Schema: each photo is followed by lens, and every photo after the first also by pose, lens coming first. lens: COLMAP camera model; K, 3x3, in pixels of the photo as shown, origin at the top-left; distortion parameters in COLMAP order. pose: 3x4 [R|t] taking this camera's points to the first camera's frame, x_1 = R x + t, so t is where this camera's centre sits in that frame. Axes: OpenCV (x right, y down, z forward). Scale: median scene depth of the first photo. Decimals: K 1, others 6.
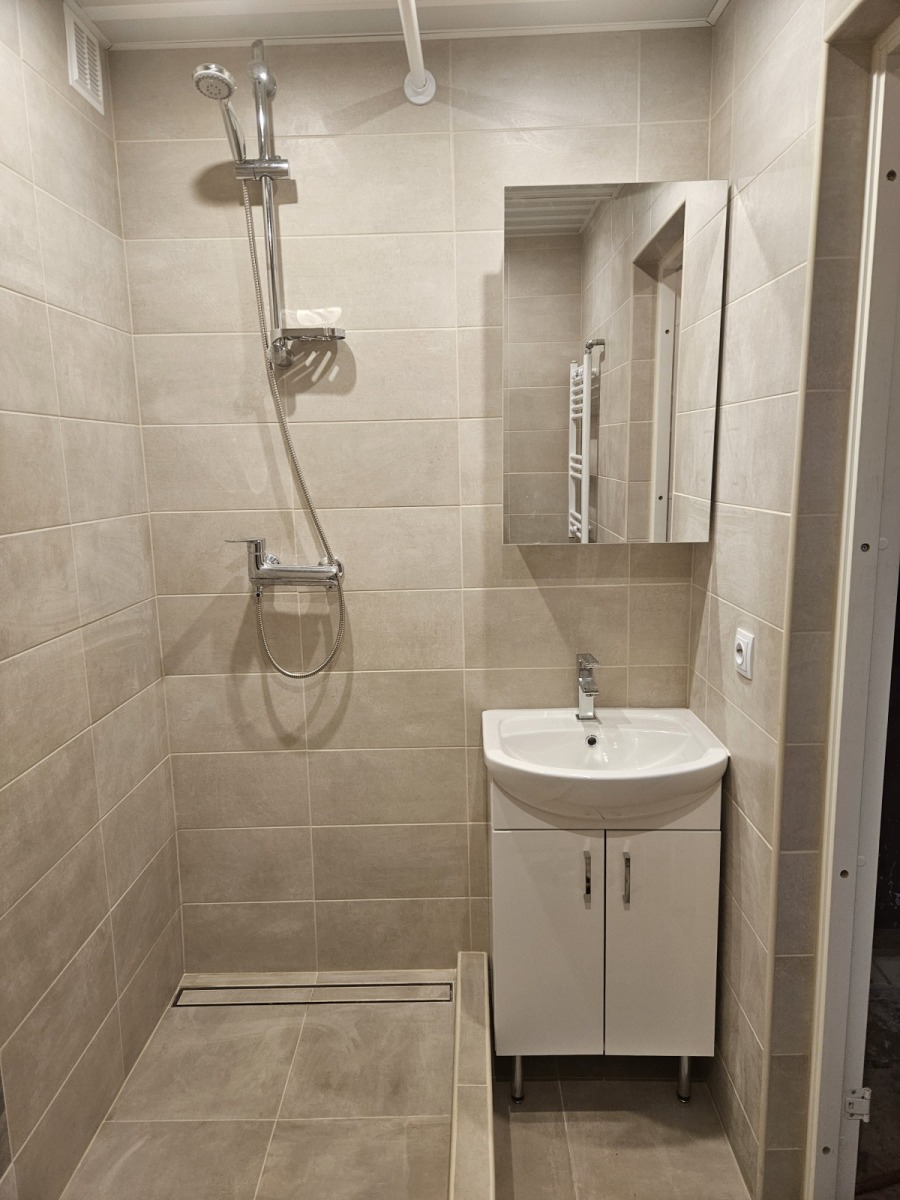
lens RADIAL K [[775.6, 0, 452.0], [0, 775.6, 606.2], [0, 0, 1]] dist [0.075065, -0.063791]
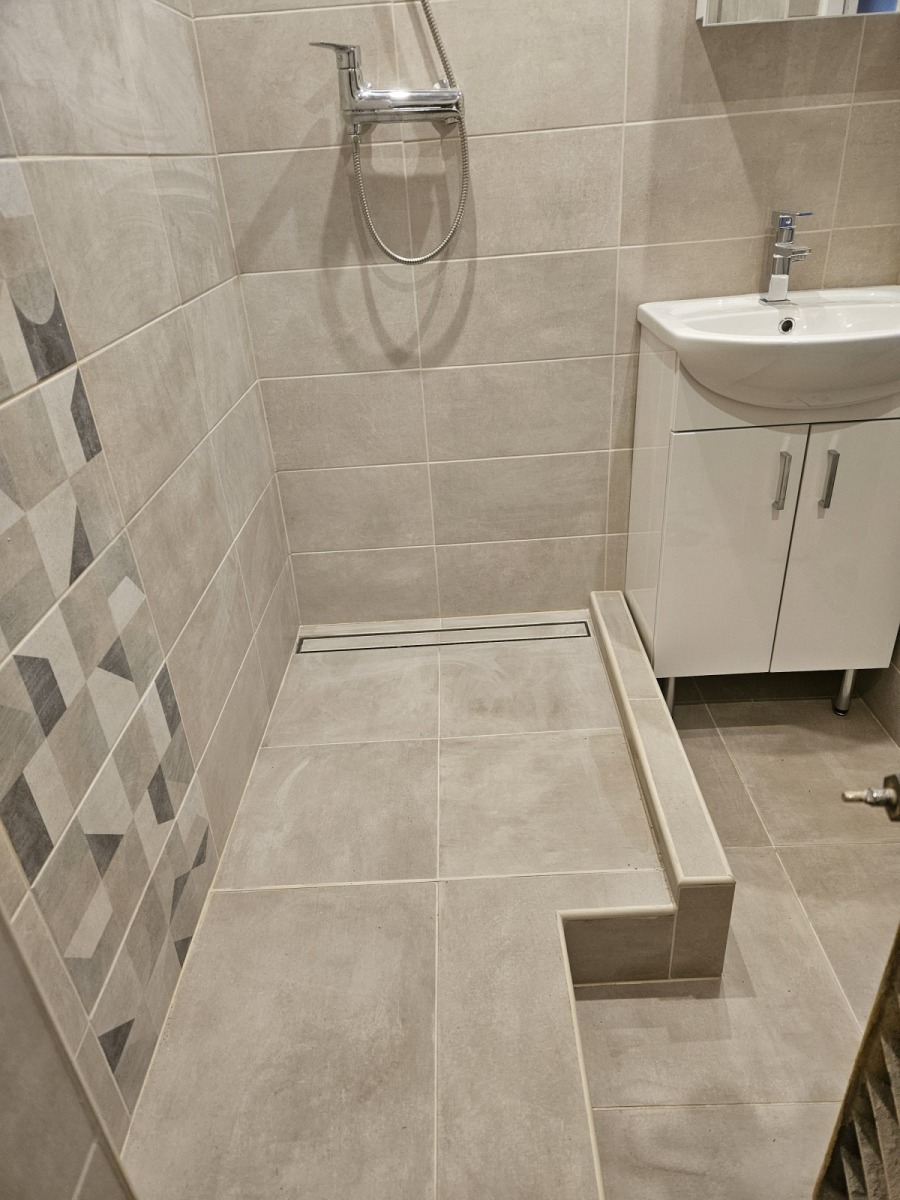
lens RADIAL K [[775.6, 0, 452.0], [0, 775.6, 606.2], [0, 0, 1]] dist [0.075065, -0.063791]
pose [[0.999121, -0.041771, -0.003583, -0.166917], [0.040621, 0.943376, 0.329229, 0.156629], [-0.010372, -0.329085, 0.944243, 0.132912]]
